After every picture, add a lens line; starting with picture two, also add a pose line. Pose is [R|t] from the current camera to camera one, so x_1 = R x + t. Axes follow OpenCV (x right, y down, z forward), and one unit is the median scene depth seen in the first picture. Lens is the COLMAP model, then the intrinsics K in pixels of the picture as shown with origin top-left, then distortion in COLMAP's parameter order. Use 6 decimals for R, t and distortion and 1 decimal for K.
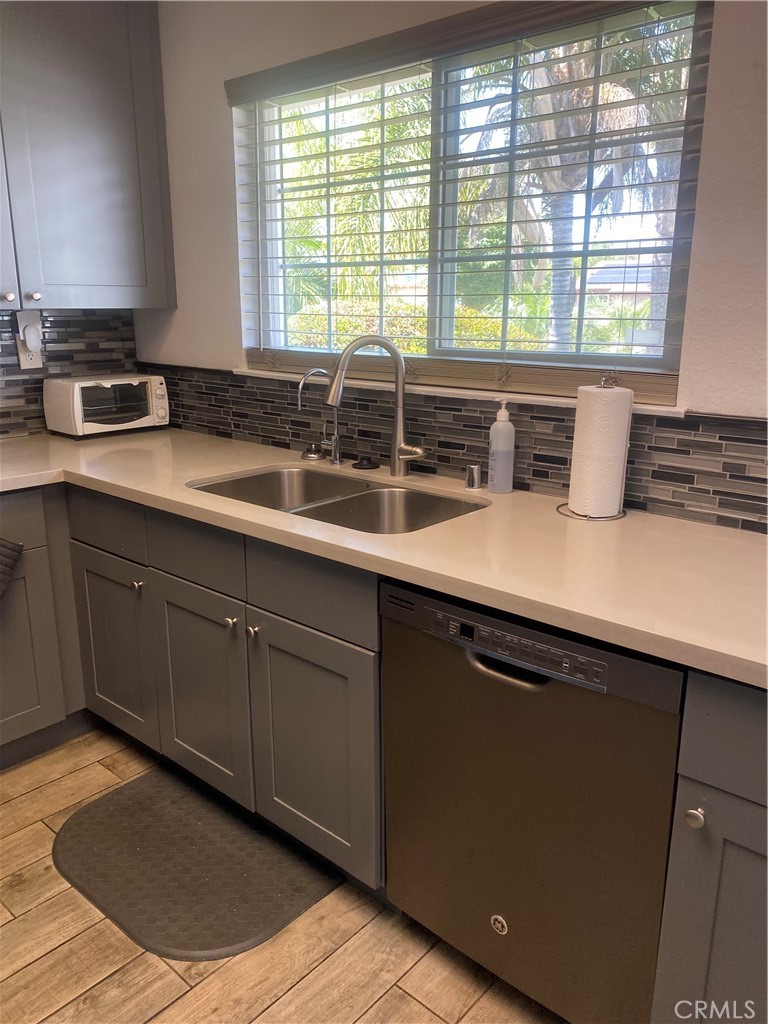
lens RADIAL K [[797.7, 0, 385.3], [0, 797.7, 516.6], [0, 0, 1]] dist [0.046139, -0.007330]
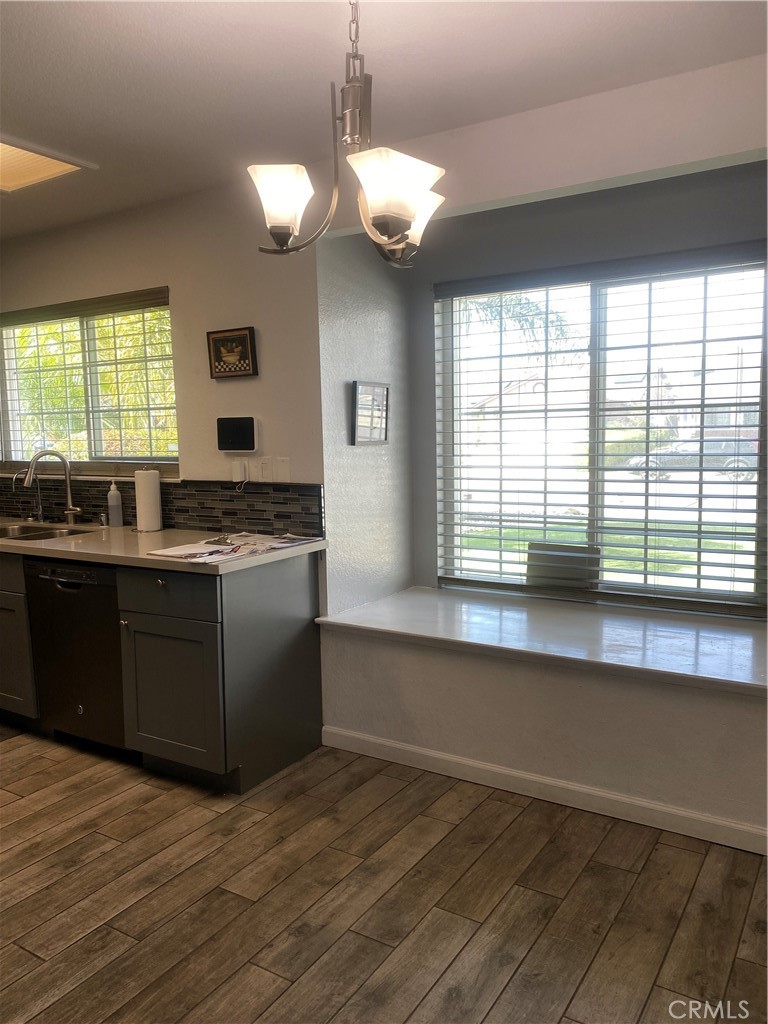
lens RADIAL K [[797.7, 0, 383.5], [0, 797.7, 516.2], [0, 0, 1]] dist [0.046139, -0.007330]
pose [[0.986661, -0.047848, 0.155598, 0.461552], [0.069594, 0.988059, -0.137464, 0.246778], [-0.147163, 0.146459, 0.978209, -0.974116]]
